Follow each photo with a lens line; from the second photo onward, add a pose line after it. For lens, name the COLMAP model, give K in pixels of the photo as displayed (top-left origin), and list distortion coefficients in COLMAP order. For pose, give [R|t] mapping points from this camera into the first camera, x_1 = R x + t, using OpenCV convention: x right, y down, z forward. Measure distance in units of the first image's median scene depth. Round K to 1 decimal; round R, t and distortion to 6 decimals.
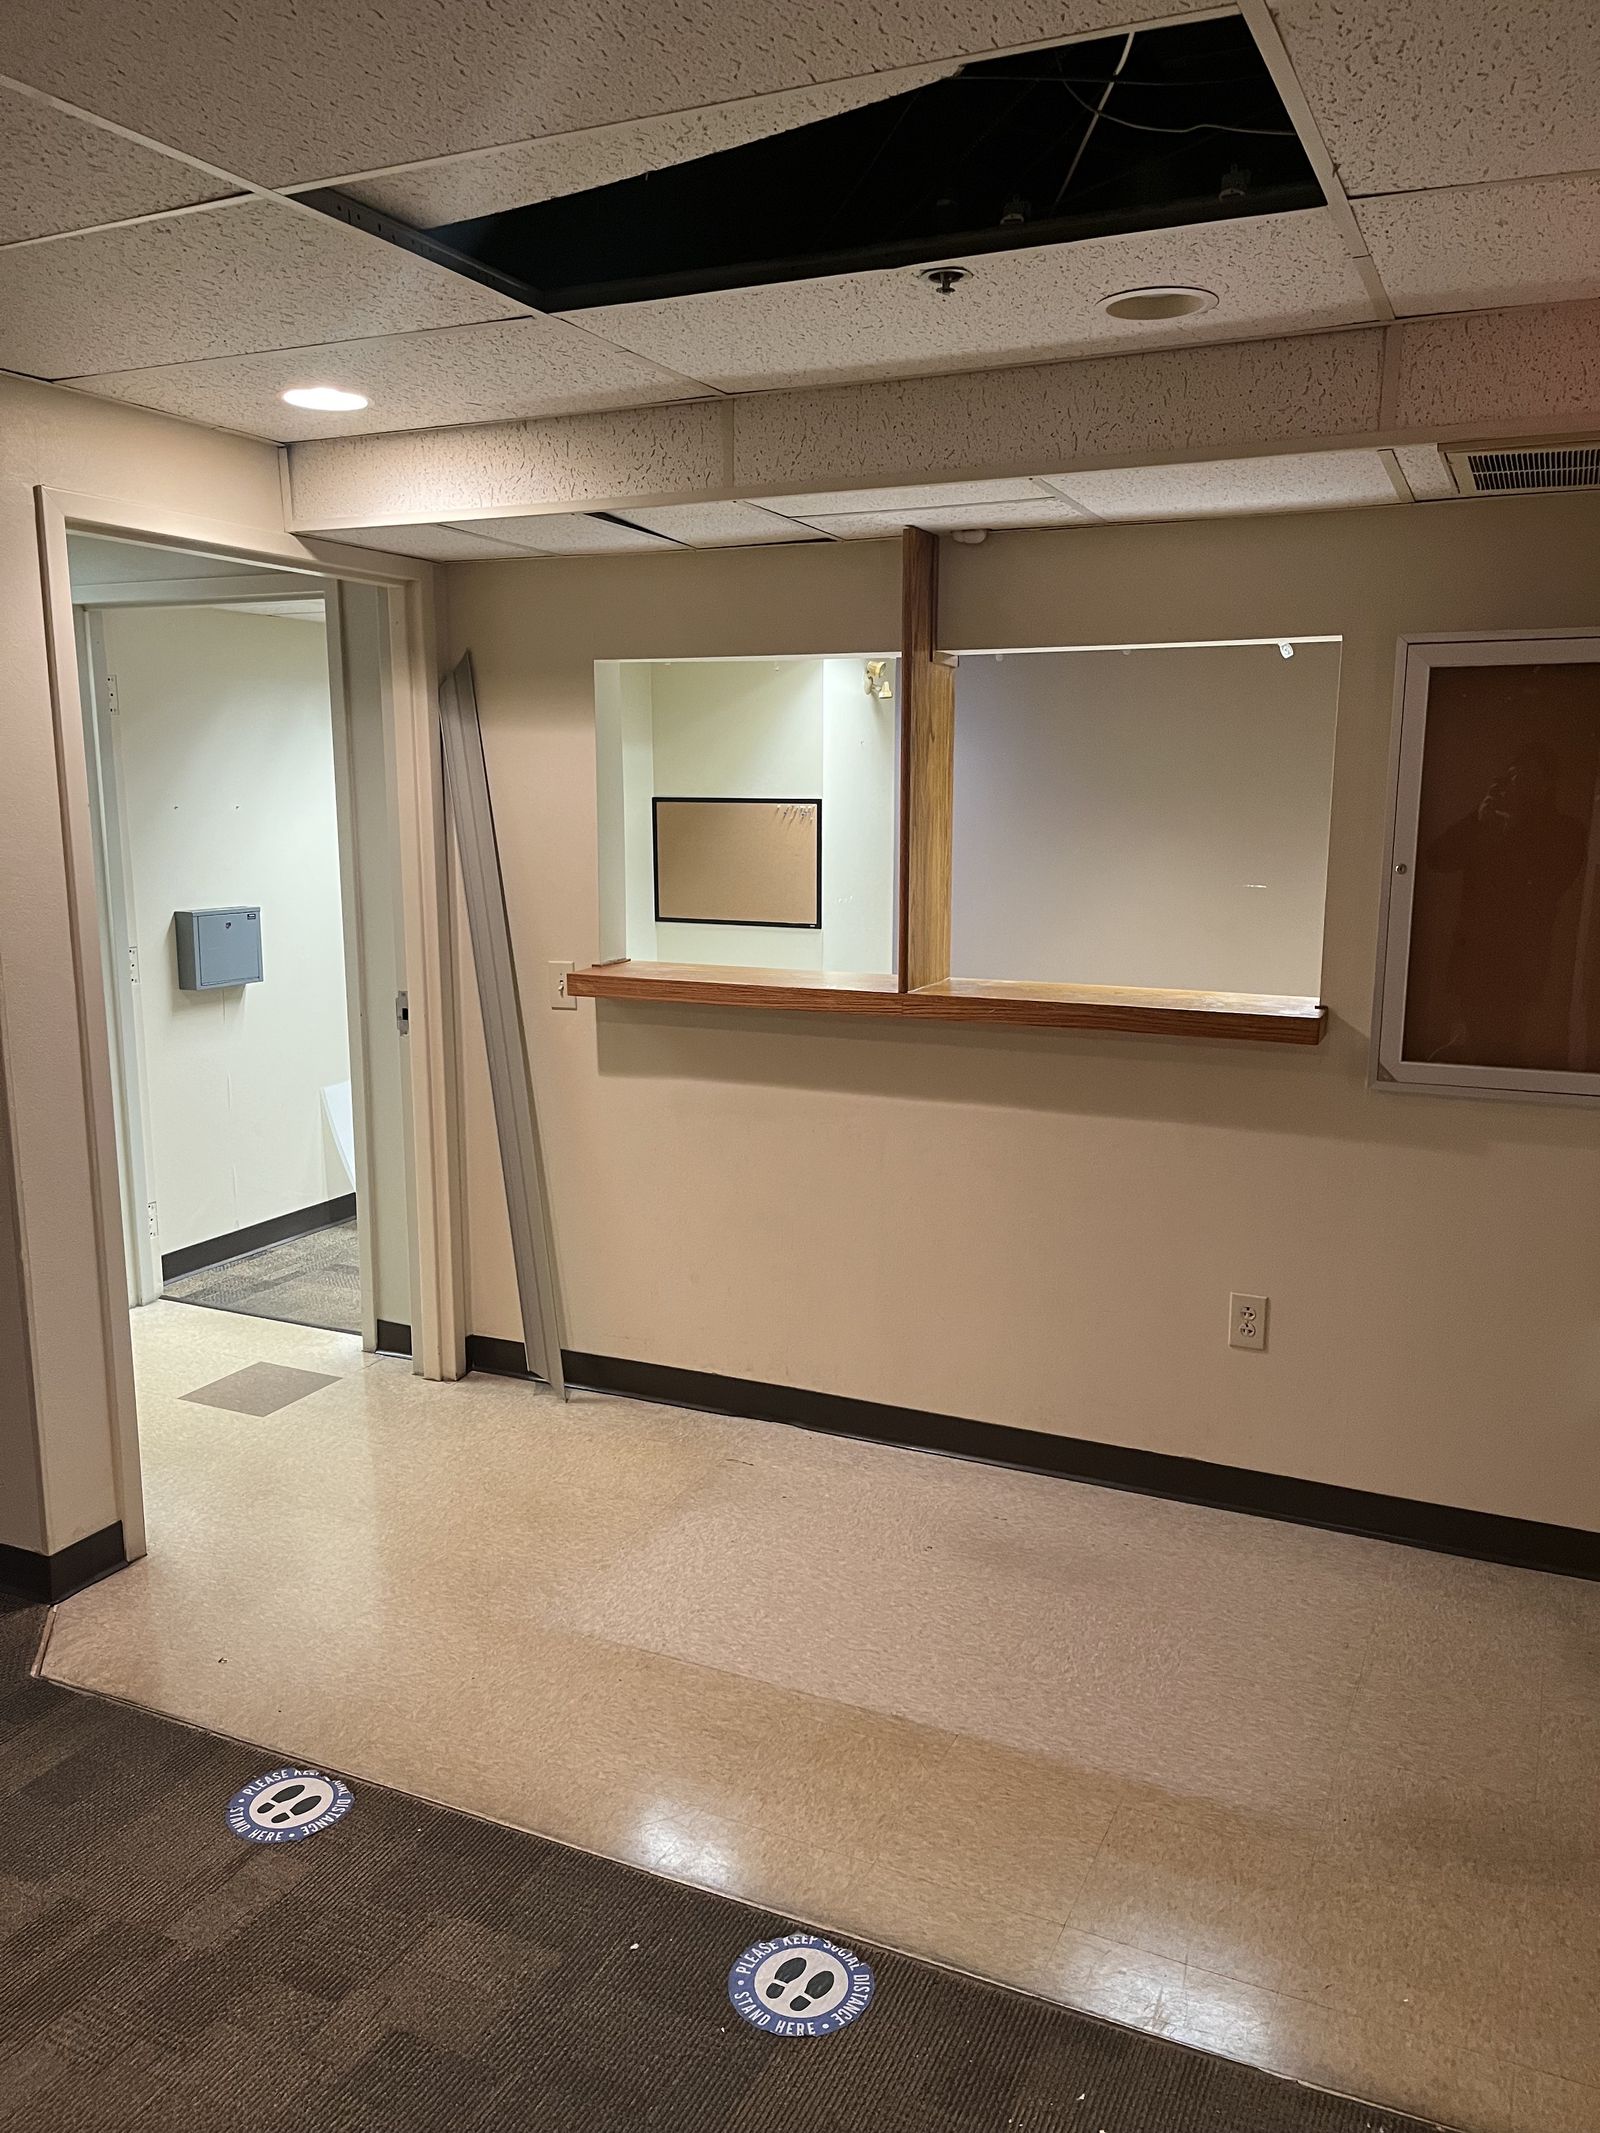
lens RADIAL K [[1611.7, 0, 801.3], [0, 1611.7, 1069.1], [0, 0, 1]] dist [0.001247, -0.004622]
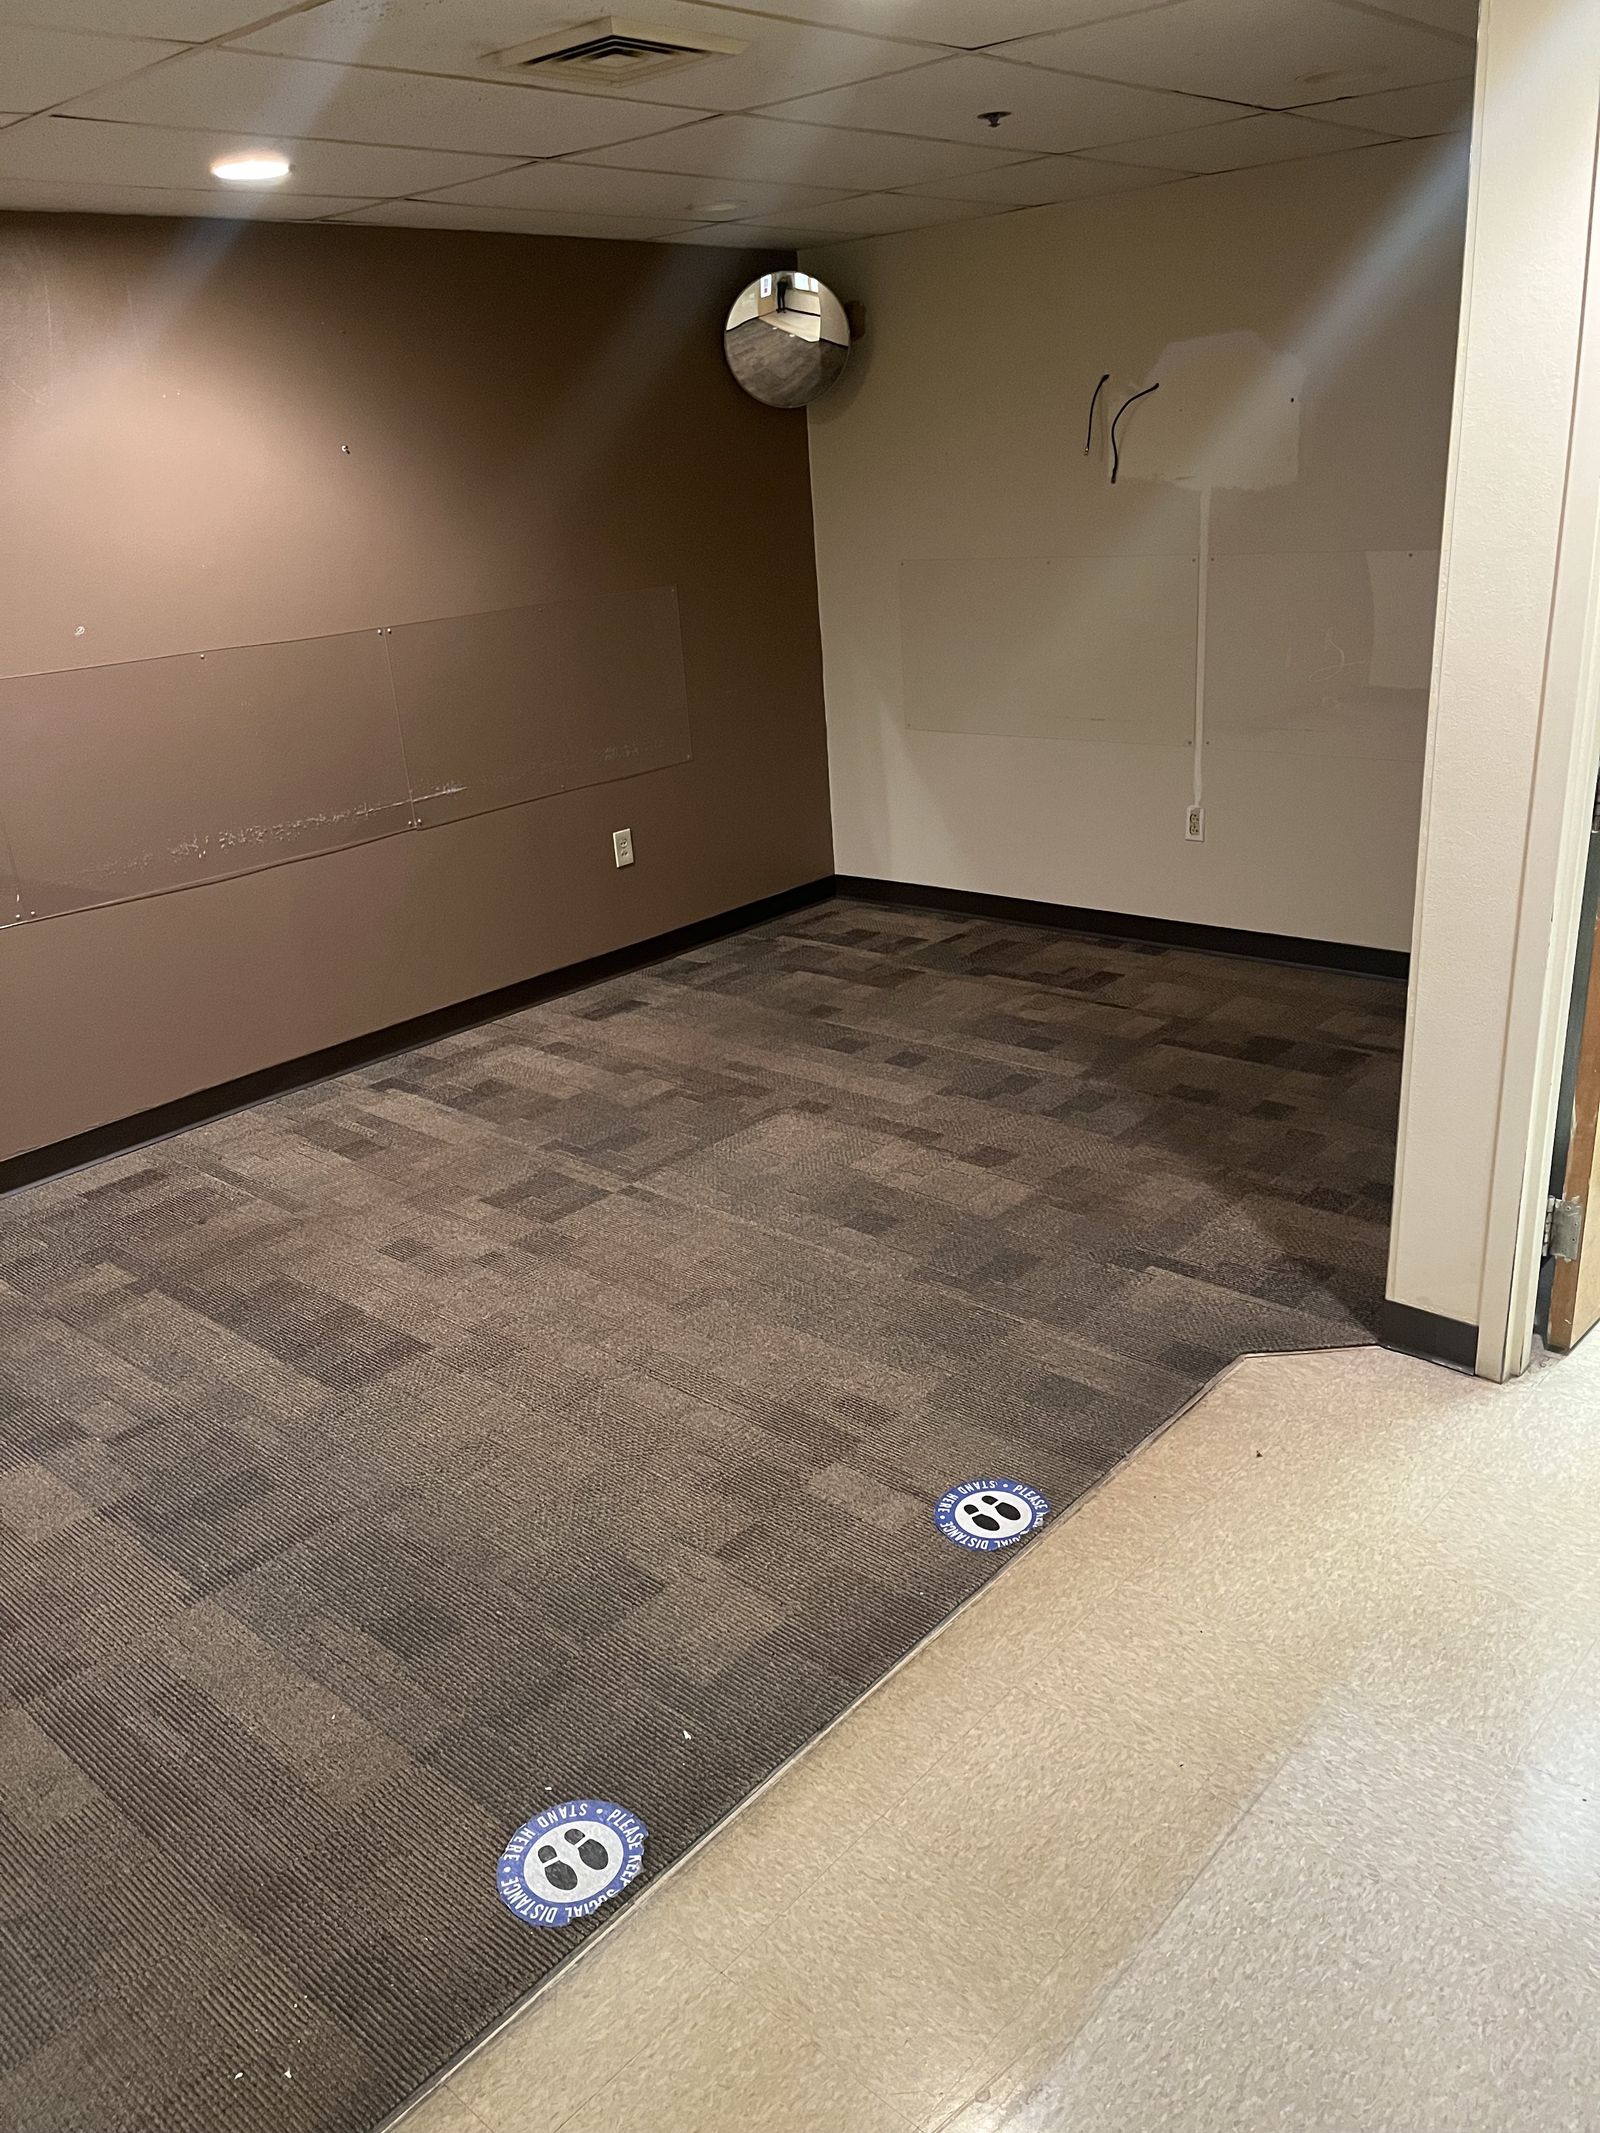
lens RADIAL K [[1611.7, 0, 799.8], [0, 1611.7, 1068.3], [0, 0, 1]] dist [0.001247, -0.004622]
pose [[-0.295629, 0.352624, -0.887840, 0.600697], [-0.108732, 0.910921, 0.397996, -0.226922], [0.949095, 0.214196, -0.230953, 1.187141]]
